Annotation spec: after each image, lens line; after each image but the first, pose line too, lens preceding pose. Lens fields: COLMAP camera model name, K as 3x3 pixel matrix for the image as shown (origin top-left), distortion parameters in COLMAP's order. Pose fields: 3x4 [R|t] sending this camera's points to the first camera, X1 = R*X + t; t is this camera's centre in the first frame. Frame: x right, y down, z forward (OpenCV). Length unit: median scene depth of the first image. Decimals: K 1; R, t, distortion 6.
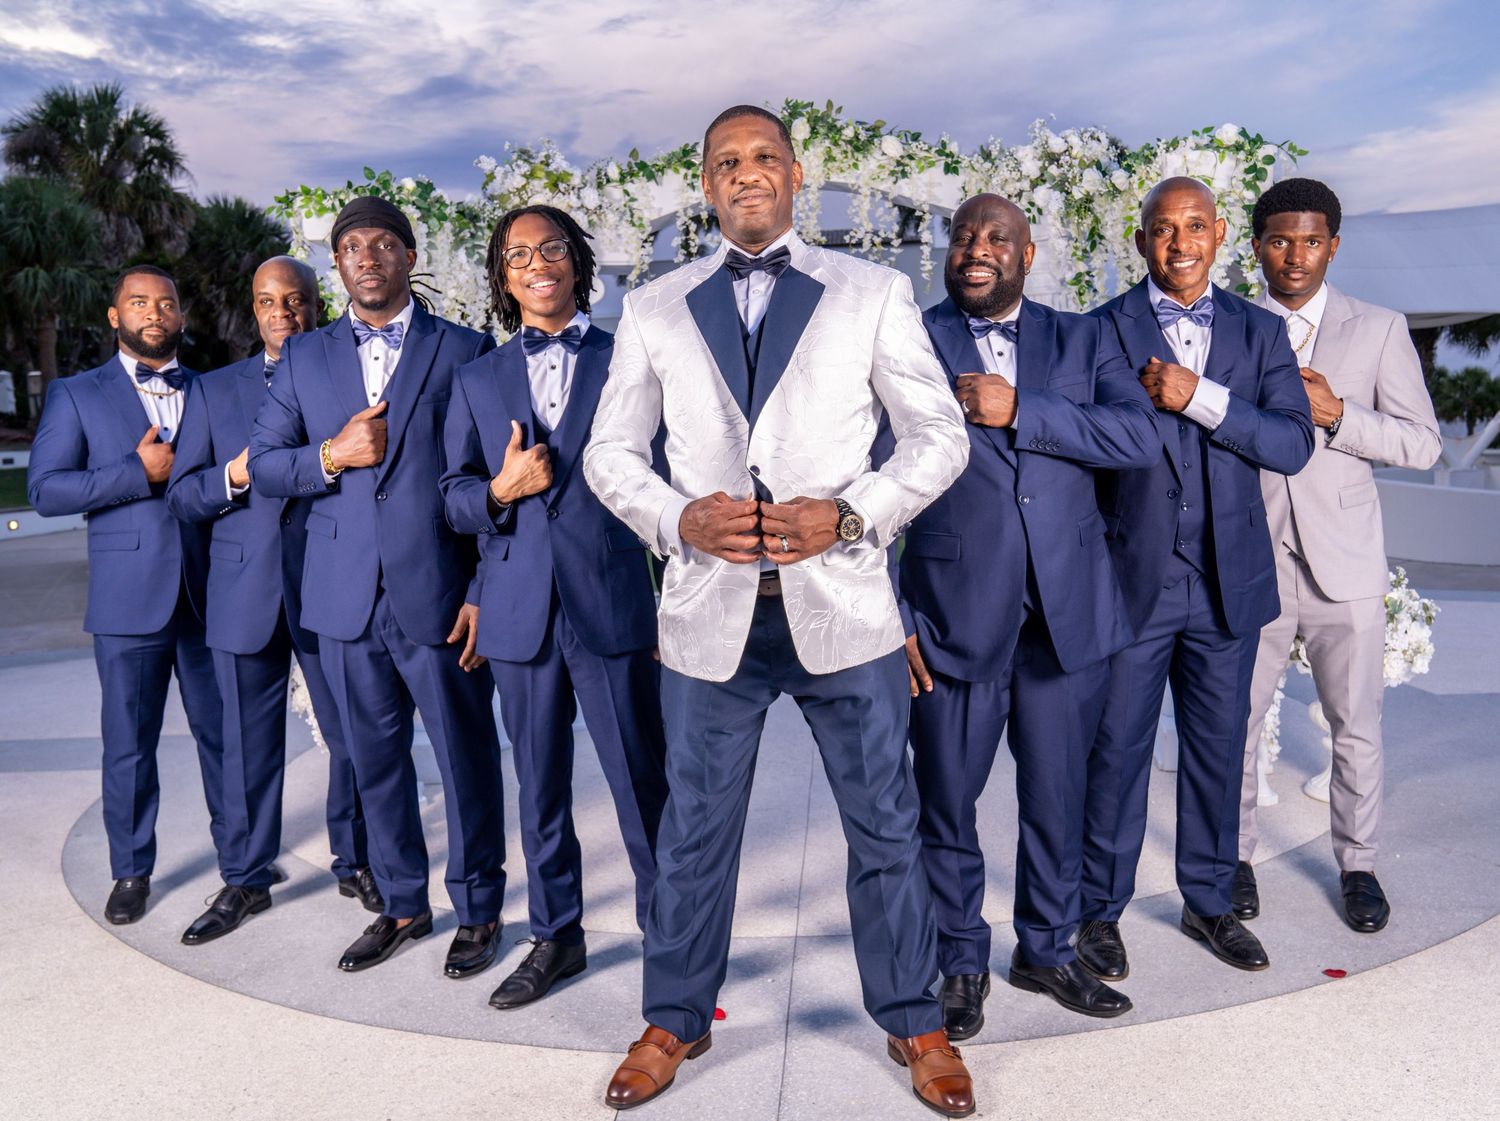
lens RADIAL K [[1384.2, 0, 750.0], [0, 1384.2, 560.5], [0, 0, 1]] dist [-0.063287, 0.000470]
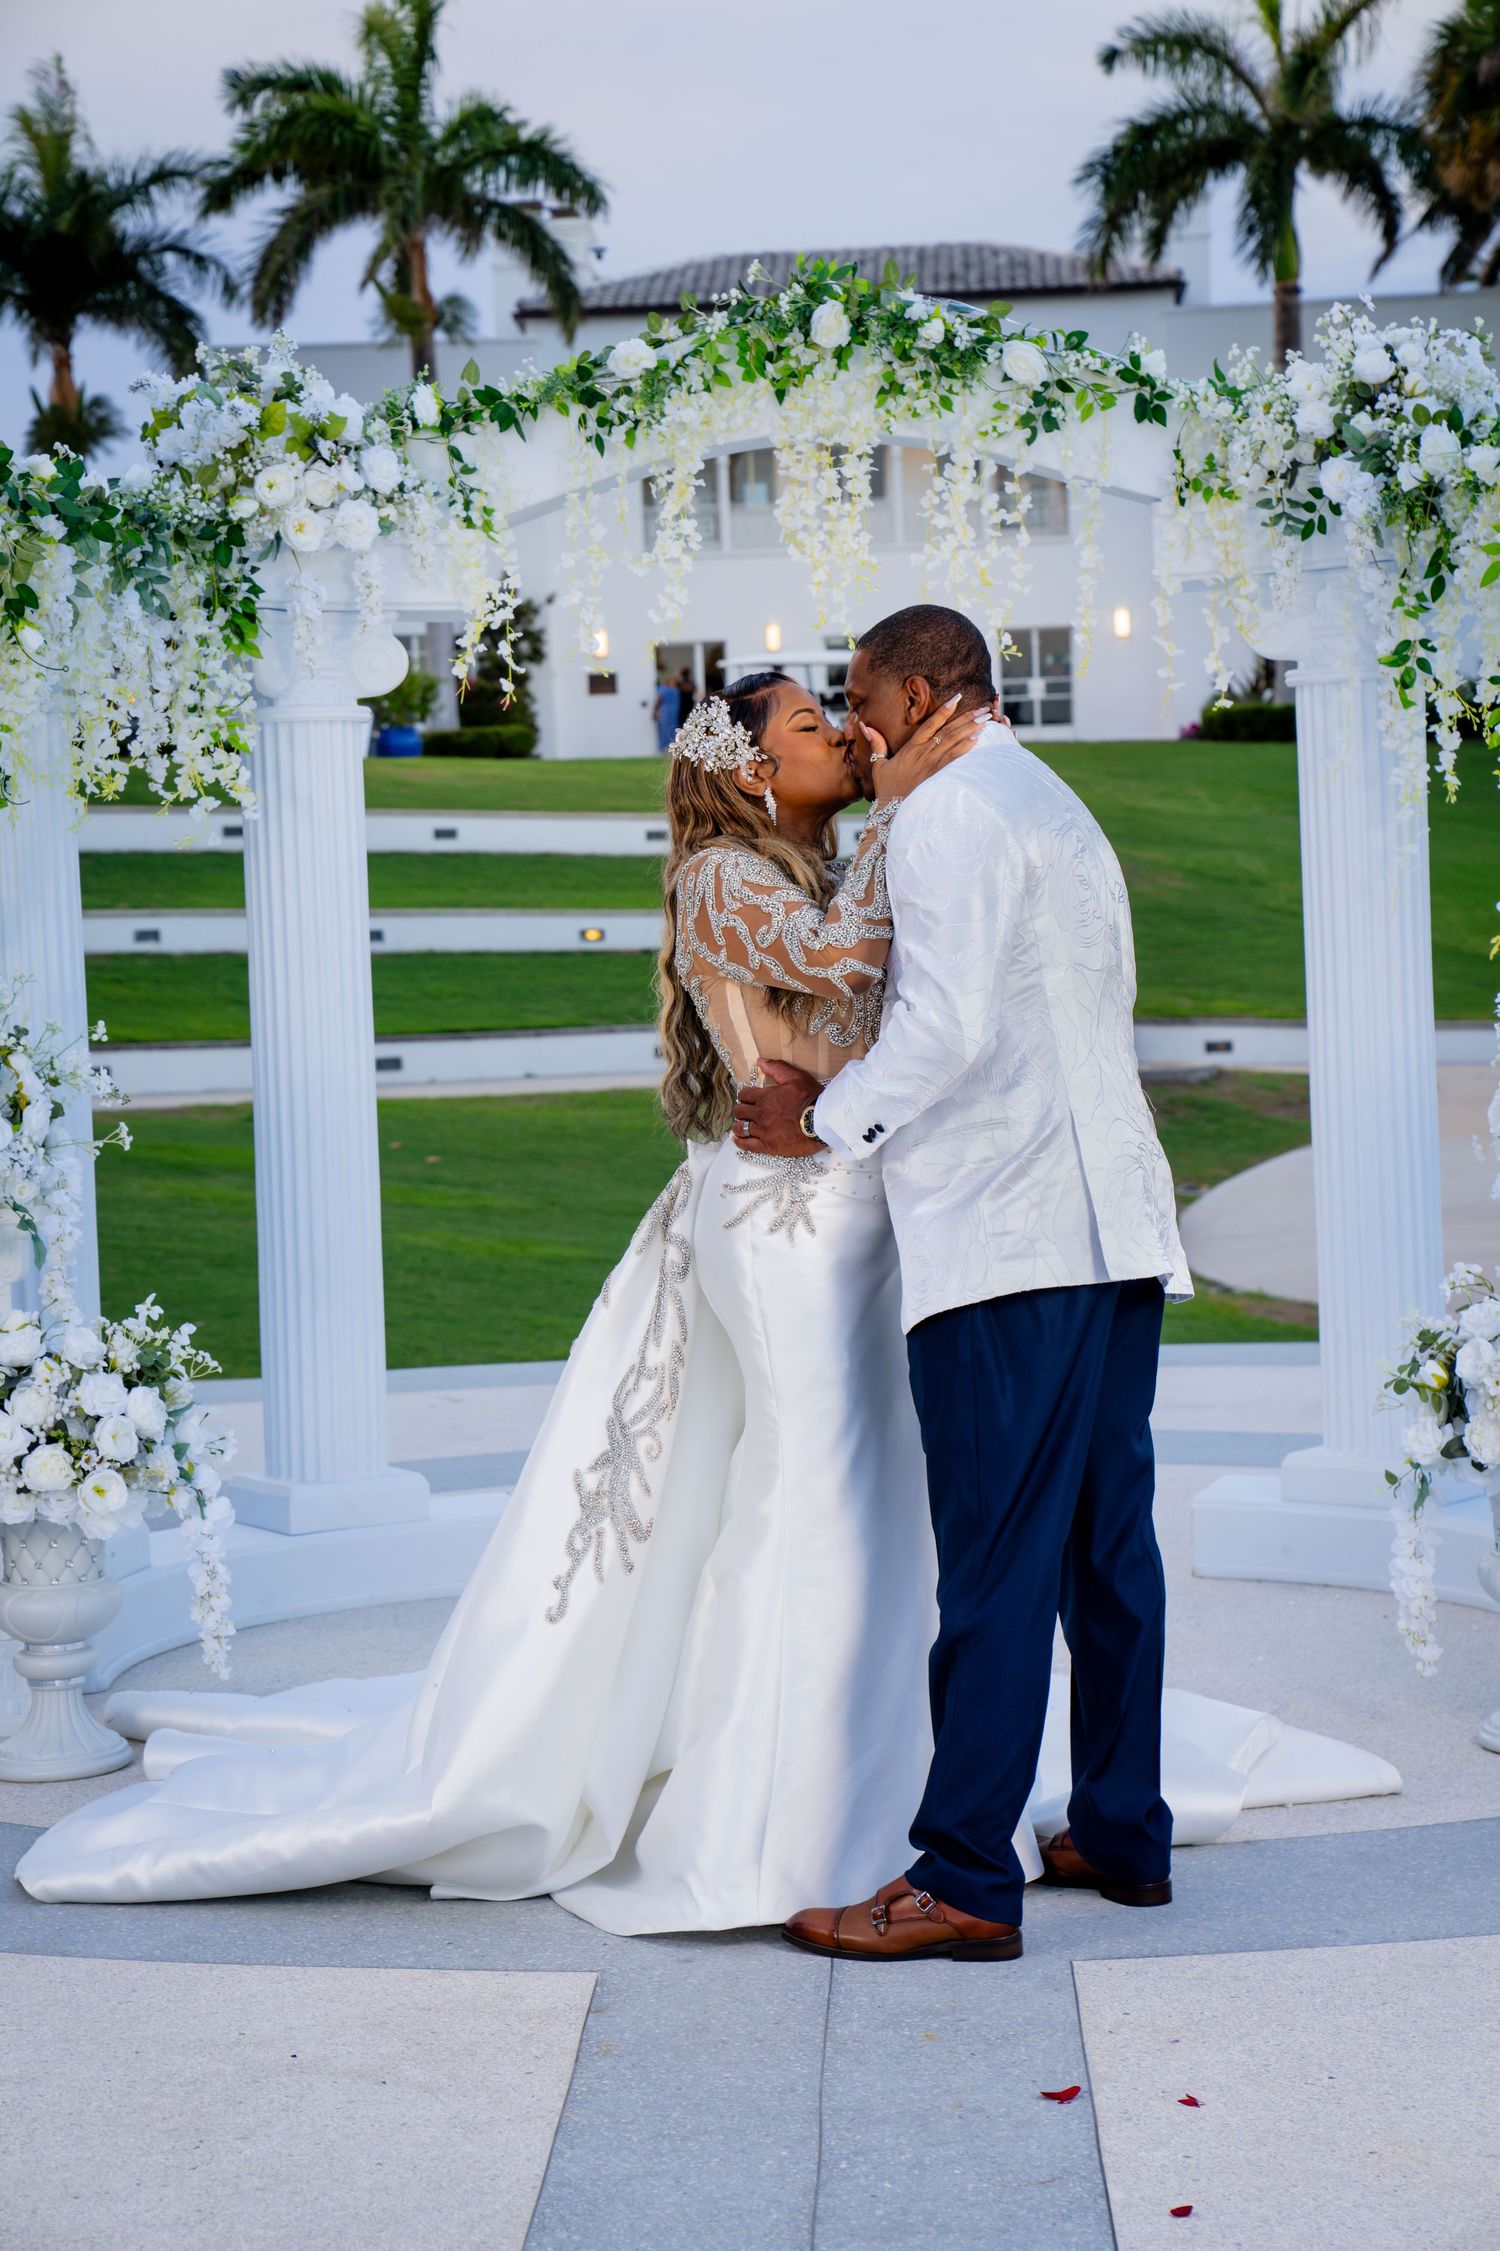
lens RADIAL K [[4620.2, 0, 671.6], [0, 4620.2, 1182.1], [0, 0, 1]] dist [0.324809, 0.133006]
pose [[0.999852, 0.003823, 0.016794, -0.043499], [-0.003284, 0.999483, -0.031976, 0.030750], [-0.016908, 0.031916, 0.999348, -0.592027]]
